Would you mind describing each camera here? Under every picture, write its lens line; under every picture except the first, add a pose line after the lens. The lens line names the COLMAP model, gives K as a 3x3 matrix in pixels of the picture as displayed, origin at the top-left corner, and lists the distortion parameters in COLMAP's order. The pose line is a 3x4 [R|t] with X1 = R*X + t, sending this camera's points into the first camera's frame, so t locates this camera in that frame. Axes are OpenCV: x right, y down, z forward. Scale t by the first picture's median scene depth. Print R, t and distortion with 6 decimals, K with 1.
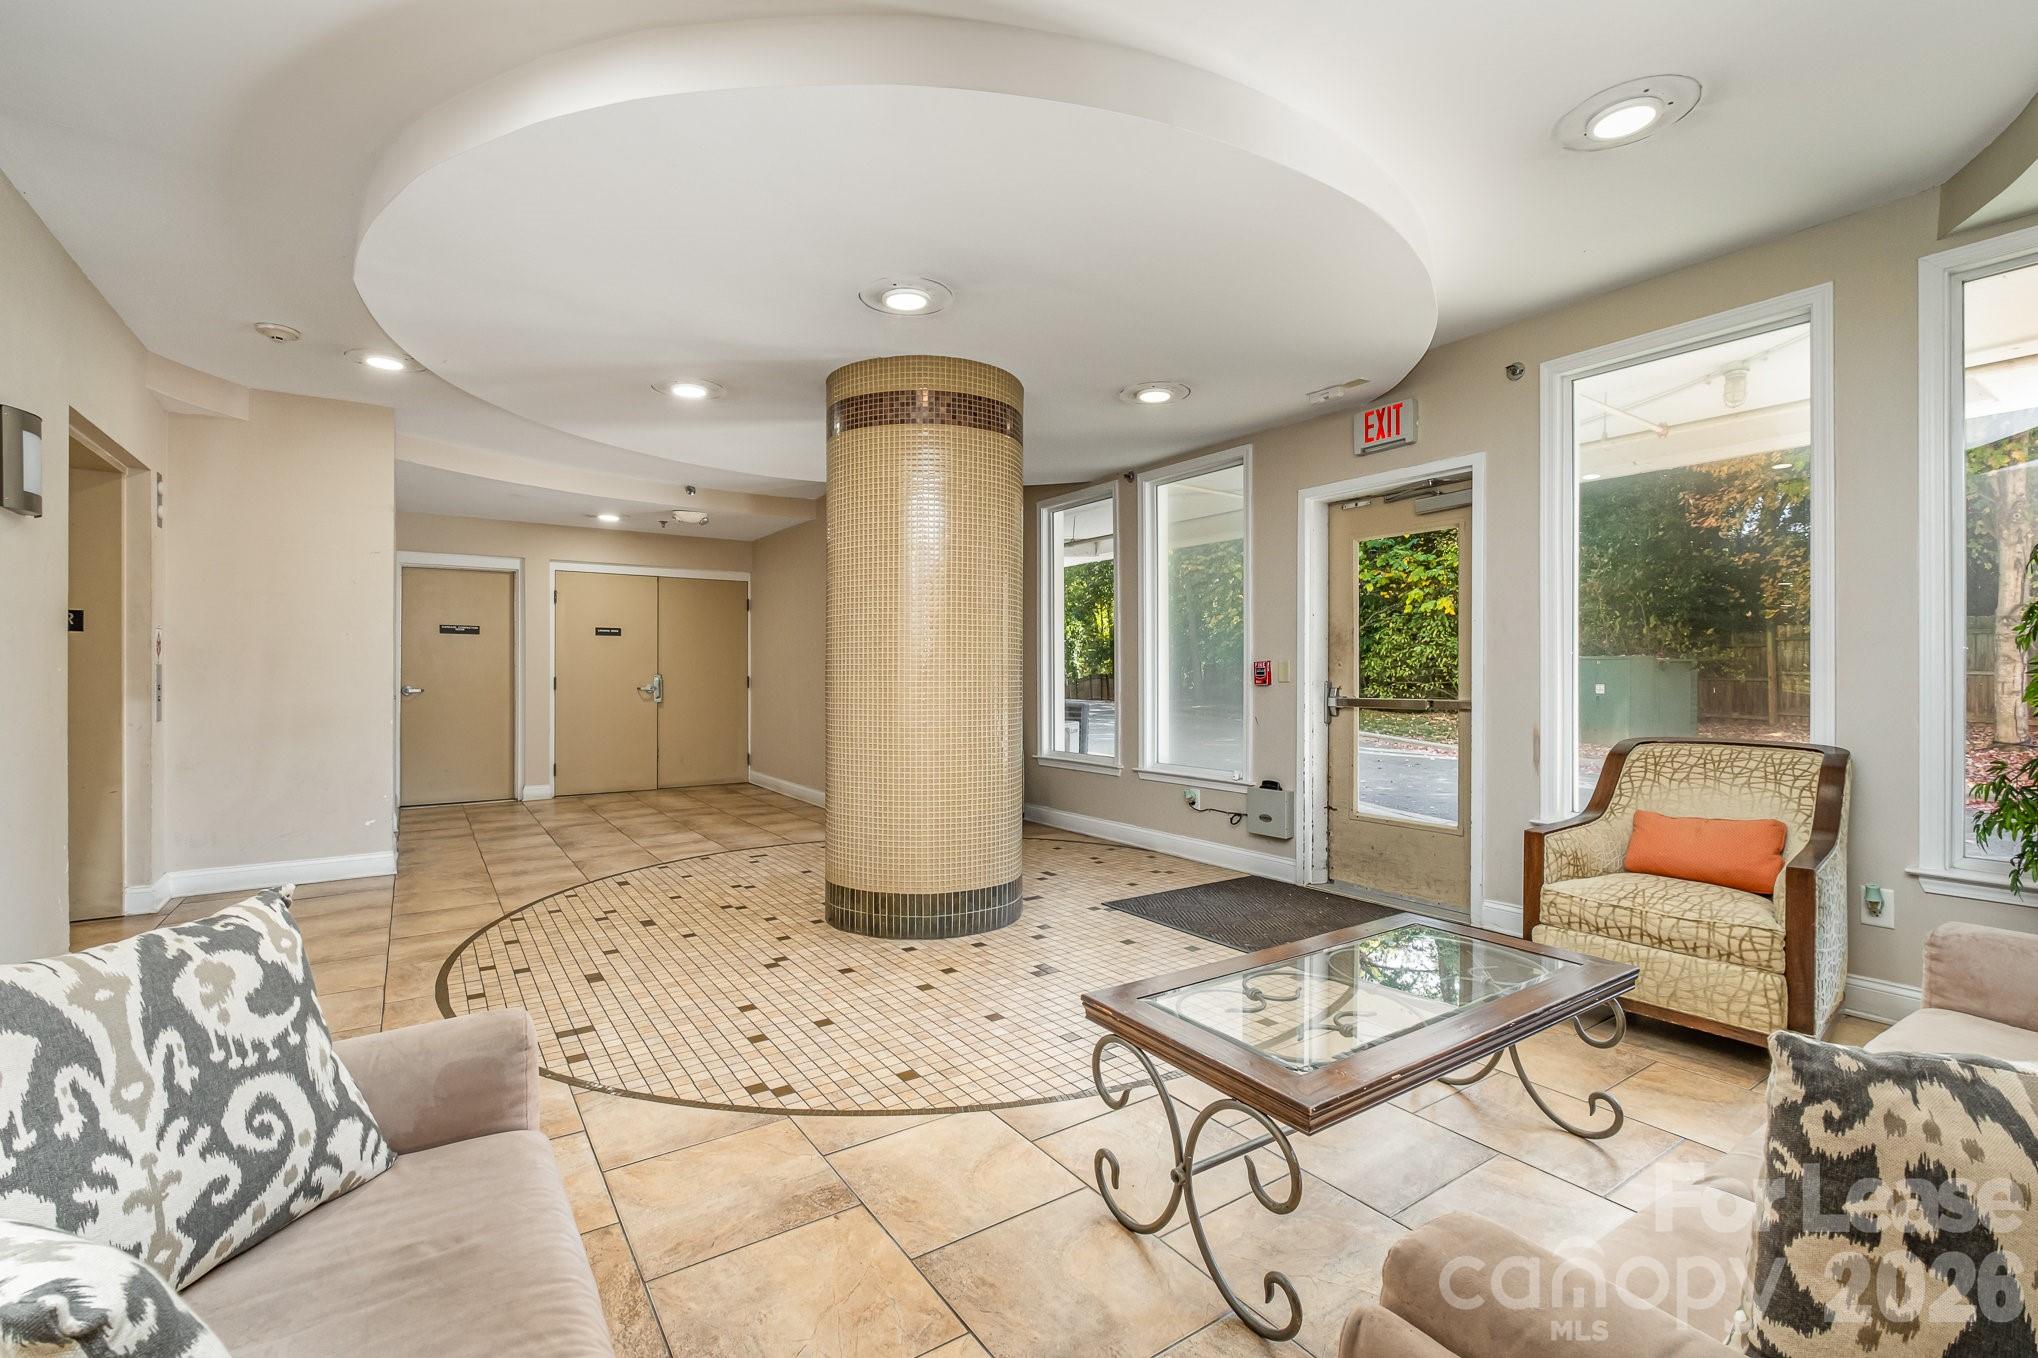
lens RADIAL K [[882.9, 0, 1014.4], [0, 882.9, 676.2], [0, 0, 1]] dist [-0.000371, -0.000008]
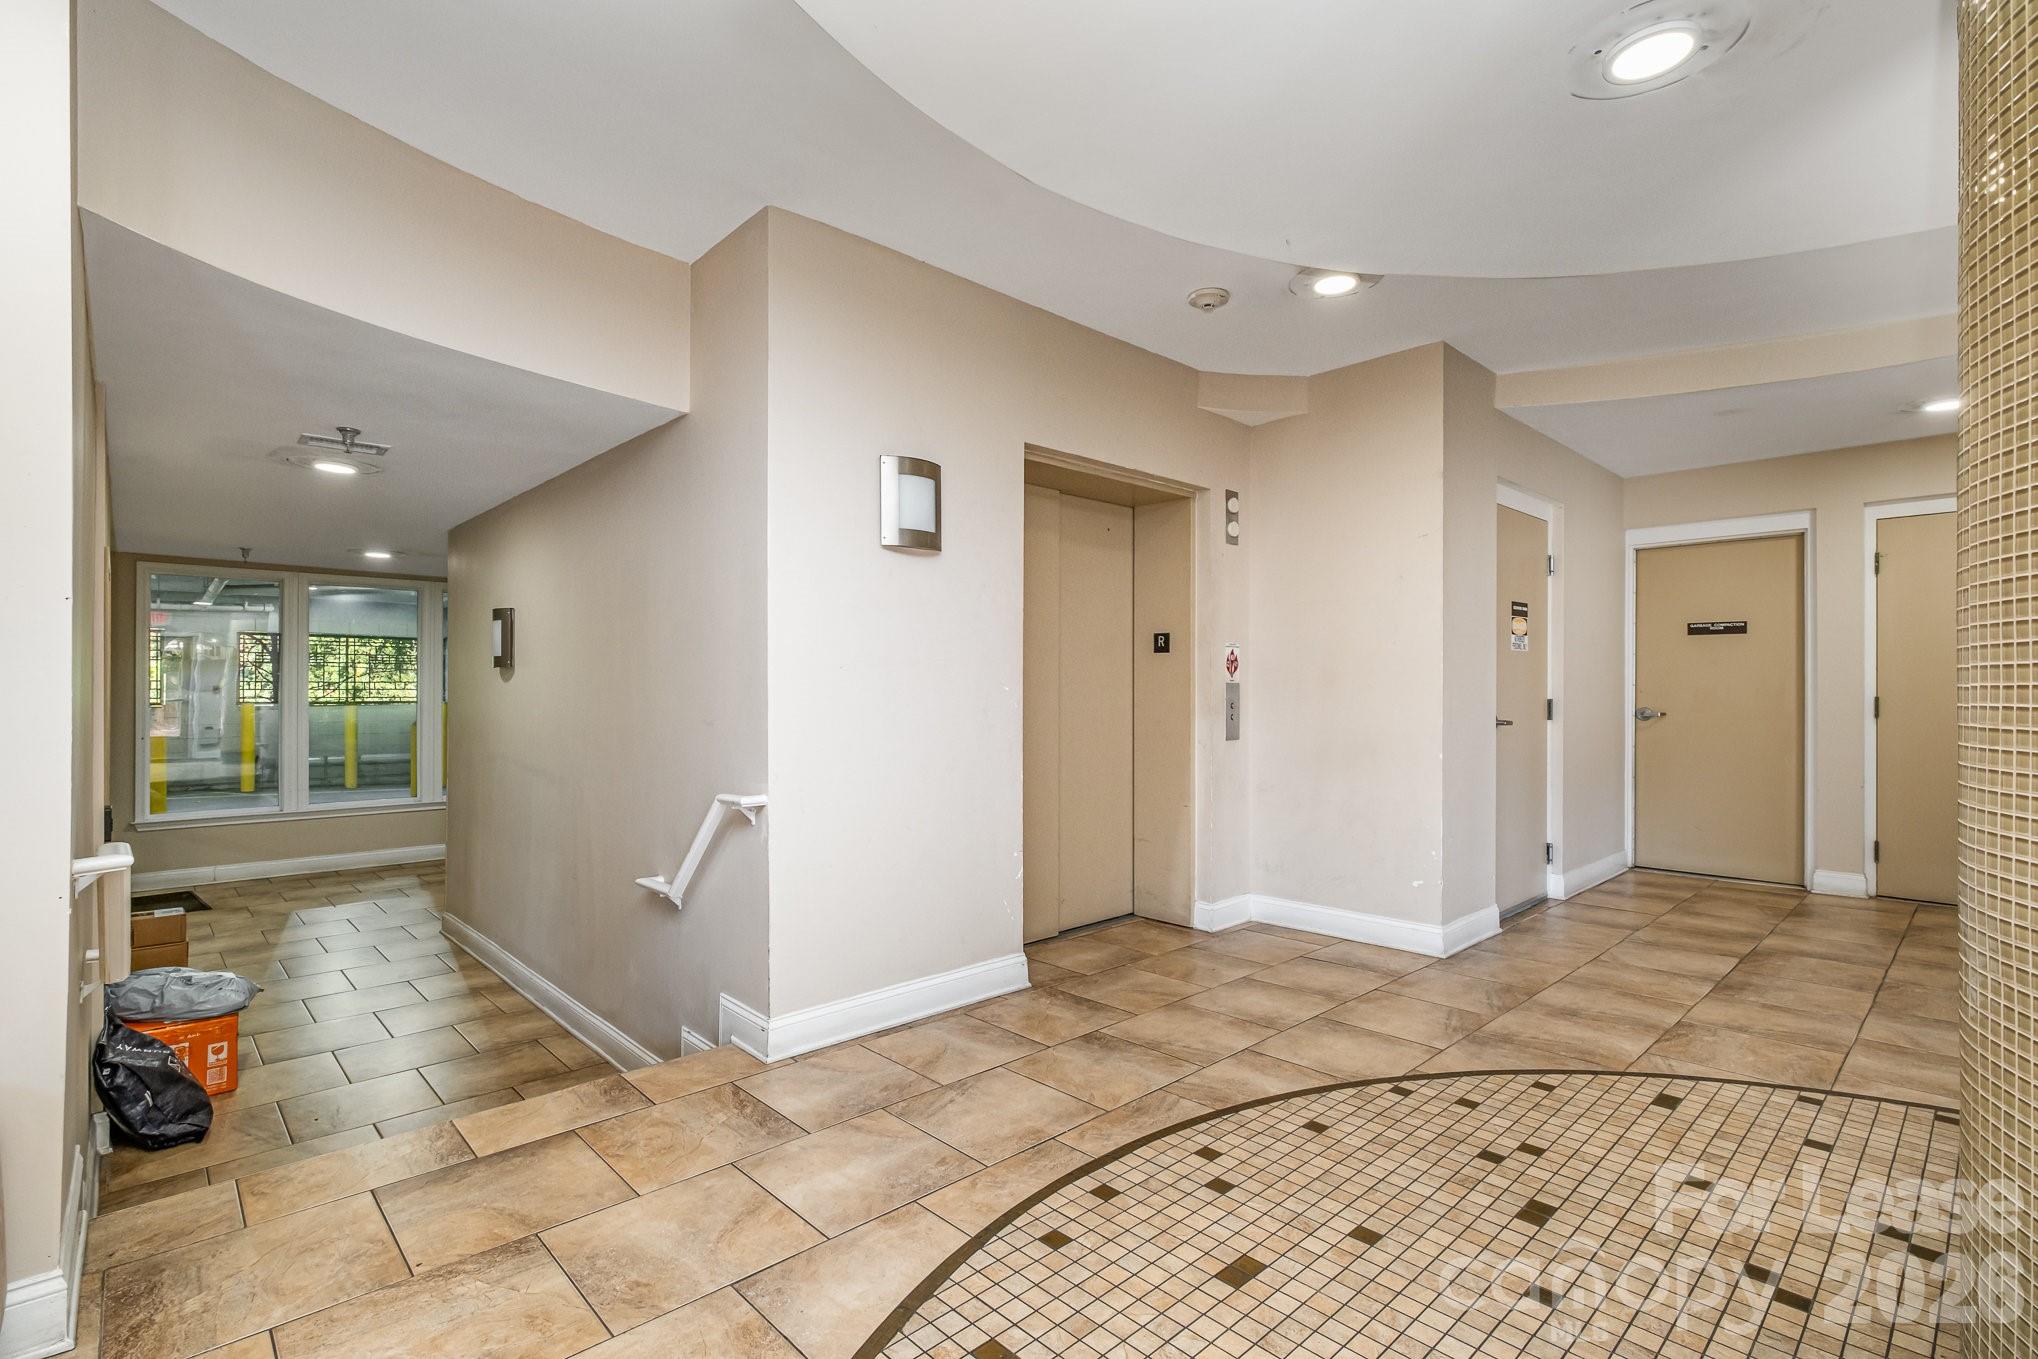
lens RADIAL K [[942.4, 0, 1014.9], [0, 942.4, 687.2], [0, 0, 1]] dist [-0.000851, -0.000106]
pose [[0.147315, -0.002716, -0.989086, 0.057870], [0.000114, 0.999996, -0.002729, -0.008024], [0.989090, 0.000289, 0.147315, 0.672244]]
